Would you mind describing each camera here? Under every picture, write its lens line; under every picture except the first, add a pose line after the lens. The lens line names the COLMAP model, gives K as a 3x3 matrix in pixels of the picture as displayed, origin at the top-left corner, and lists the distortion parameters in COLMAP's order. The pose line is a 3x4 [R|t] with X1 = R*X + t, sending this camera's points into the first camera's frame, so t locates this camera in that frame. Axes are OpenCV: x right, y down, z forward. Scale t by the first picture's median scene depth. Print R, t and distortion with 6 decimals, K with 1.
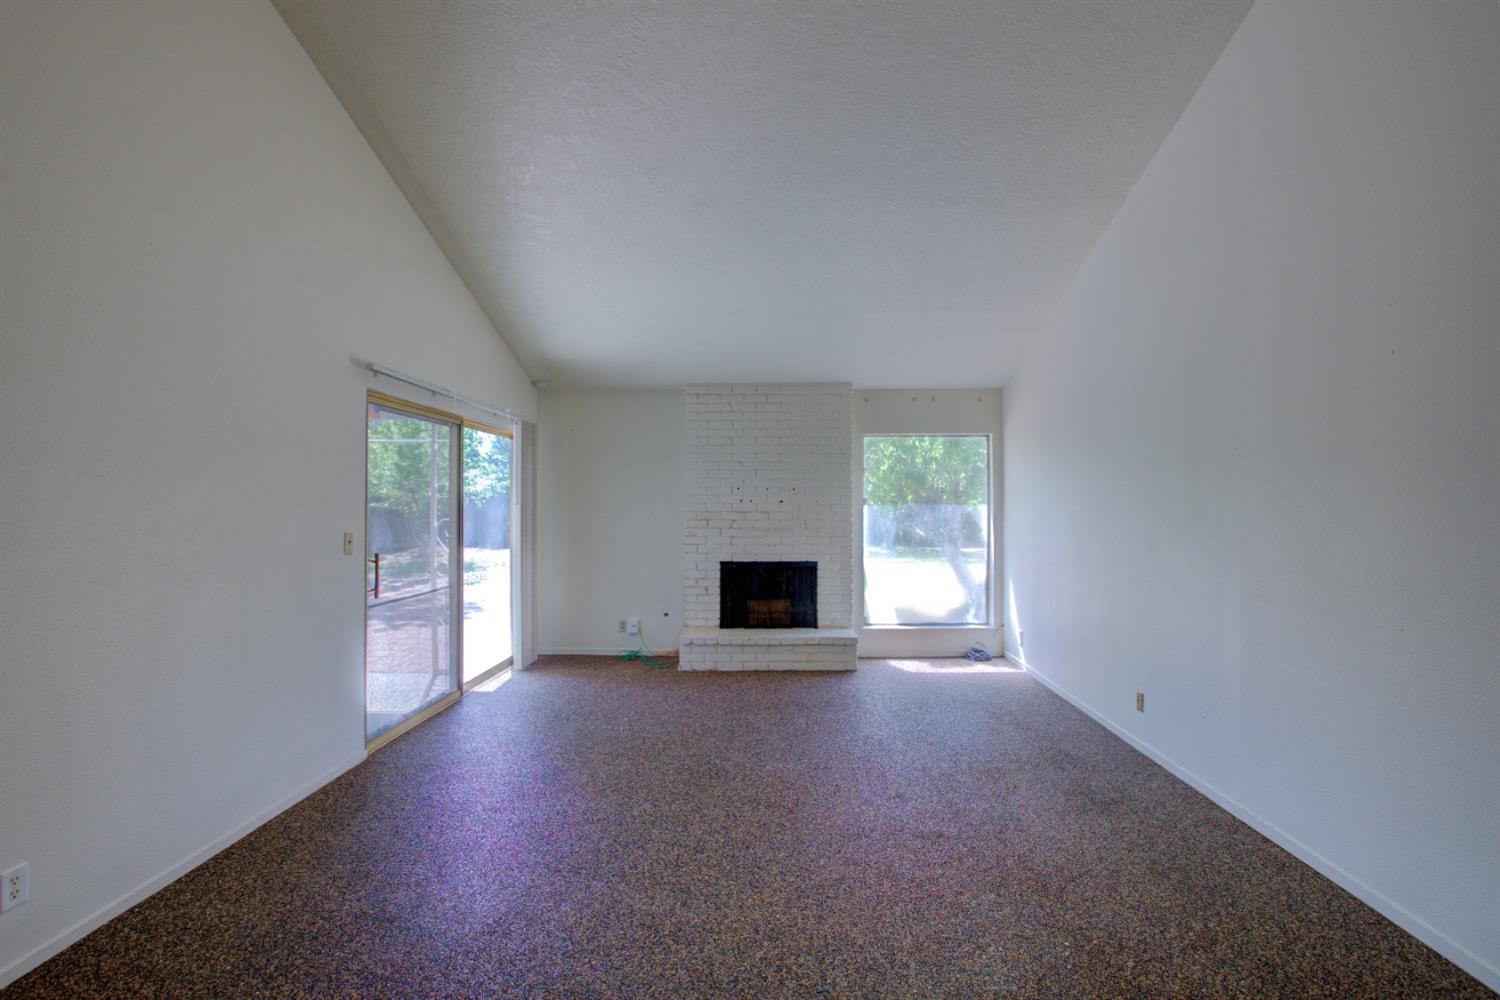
lens RADIAL K [[687.6, 0, 761.5], [0, 687.6, 502.2], [0, 0, 1]] dist [0.000212, 0.001463]
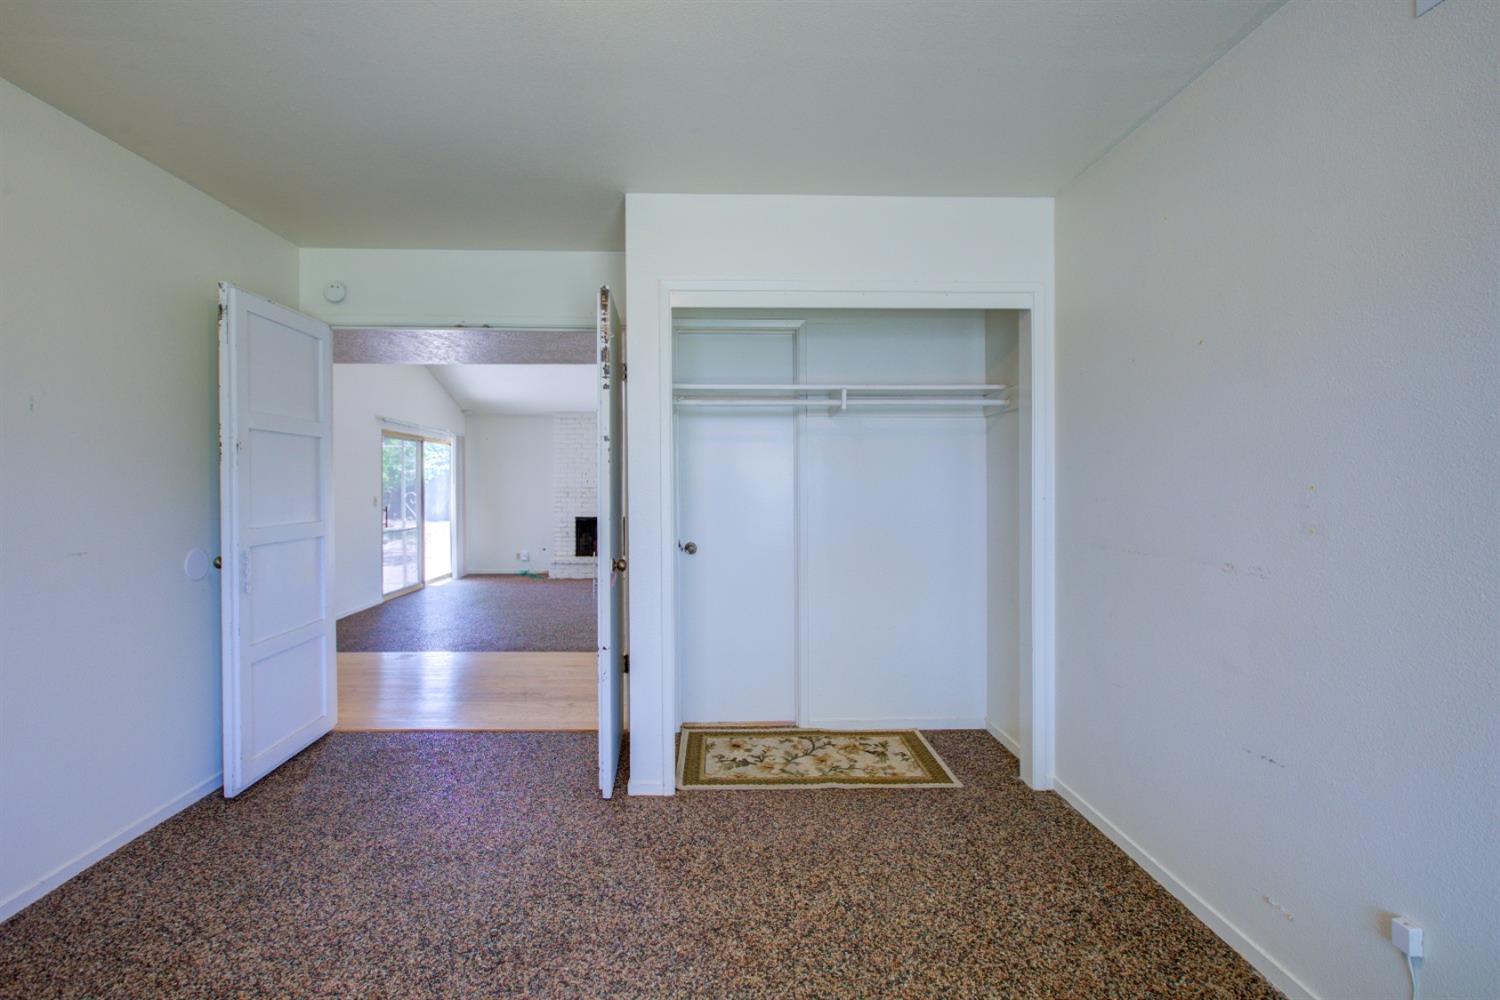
lens RADIAL K [[687.6, 0, 738.2], [0, 687.6, 496.8], [0, 0, 1]] dist [0.000212, 0.001463]
pose [[0.998925, -0.001423, 0.046326, 0.262616], [0.000718, 0.999884, 0.015228, 0.010113], [-0.046343, -0.015178, 0.998810, -0.715820]]
